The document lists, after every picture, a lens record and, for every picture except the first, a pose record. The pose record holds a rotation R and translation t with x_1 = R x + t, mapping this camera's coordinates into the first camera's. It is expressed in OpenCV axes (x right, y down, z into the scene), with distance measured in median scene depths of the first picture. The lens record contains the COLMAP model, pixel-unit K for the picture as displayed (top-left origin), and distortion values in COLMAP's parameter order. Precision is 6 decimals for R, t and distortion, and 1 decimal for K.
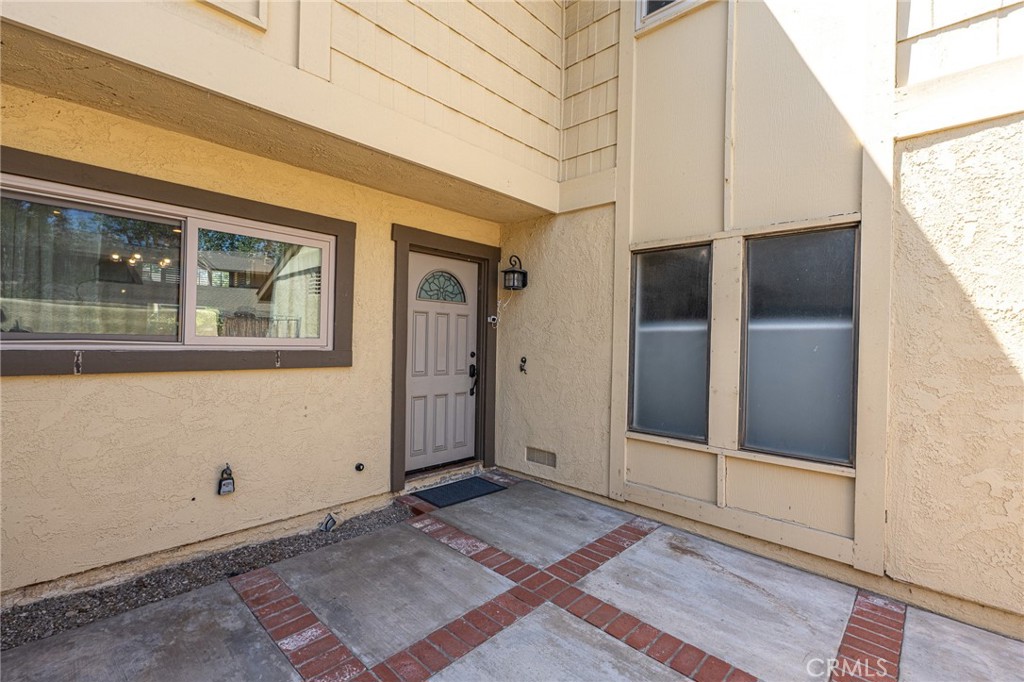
lens RADIAL K [[454.9, 0, 513.8], [0, 454.9, 342.1], [0, 0, 1]] dist [-0.002469, 0.000628]
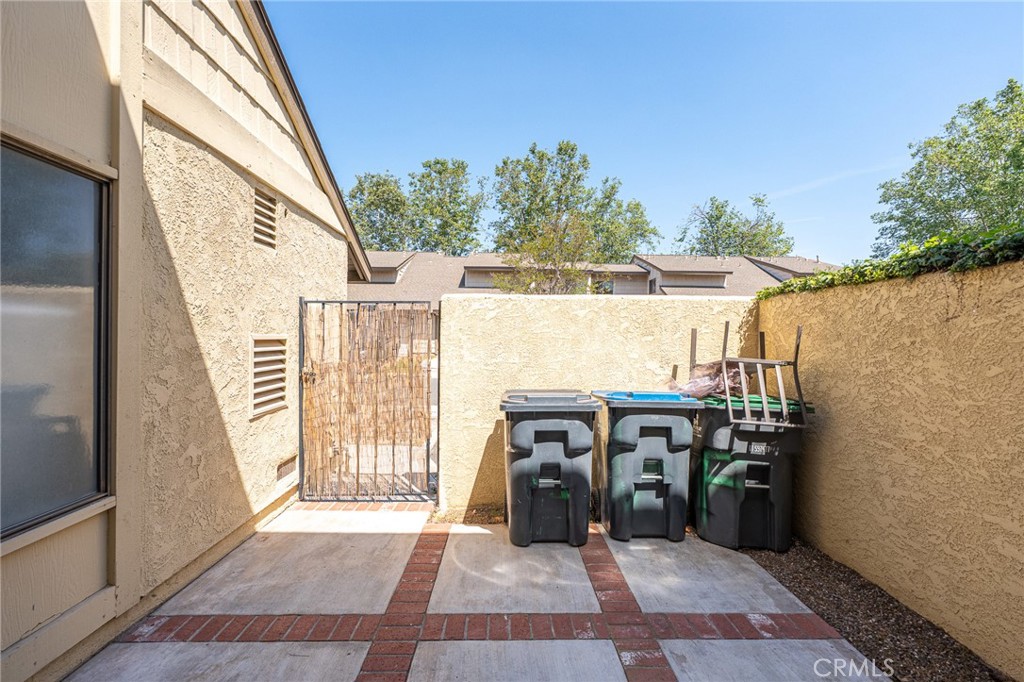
lens RADIAL K [[454.9, 0, 513.8], [0, 454.9, 342.1], [0, 0, 1]] dist [-0.002469, 0.000628]
pose [[-0.705634, -0.035624, 0.707681, -0.315381], [-0.023155, 0.999361, 0.027219, -0.025996], [-0.708198, 0.002820, -0.706008, 1.168126]]
